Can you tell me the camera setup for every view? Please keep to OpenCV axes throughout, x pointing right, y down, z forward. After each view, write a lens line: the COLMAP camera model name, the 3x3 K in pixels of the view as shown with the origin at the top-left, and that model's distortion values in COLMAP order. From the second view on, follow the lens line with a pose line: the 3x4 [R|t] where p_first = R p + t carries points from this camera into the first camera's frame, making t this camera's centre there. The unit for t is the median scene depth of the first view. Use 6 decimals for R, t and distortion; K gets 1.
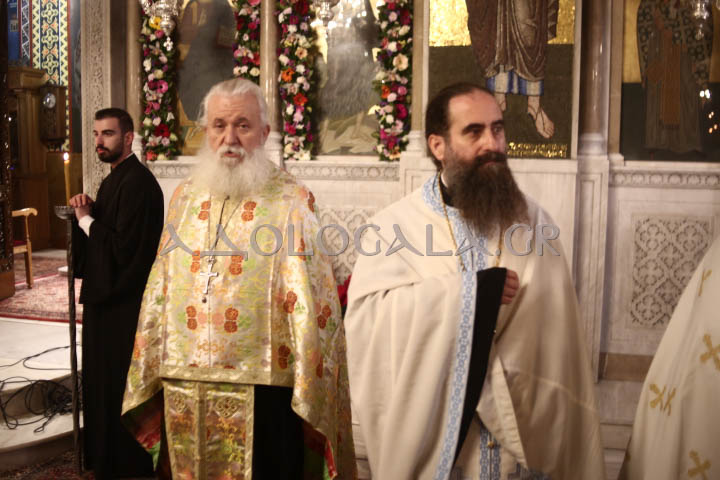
lens RADIAL K [[753.3, 0, 359.9], [0, 753.3, 229.8], [0, 0, 1]] dist [-0.006299, -0.018983]
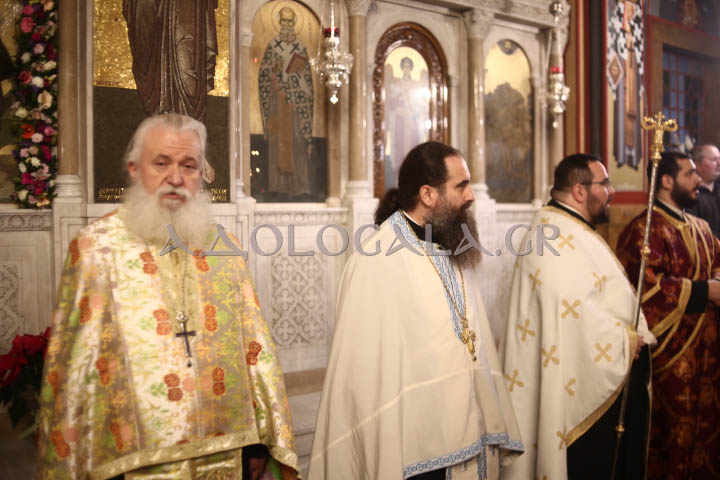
lens RADIAL K [[734.6, 0, 360.0], [0, 734.6, 240.0], [0, 0, 1]] dist [-0.052330, 0.212378]
pose [[0.713497, -0.052638, 0.698678, -0.309258], [0.085027, 0.996309, -0.011768, -0.011329], [-0.695480, 0.067803, 0.715339, 0.115008]]
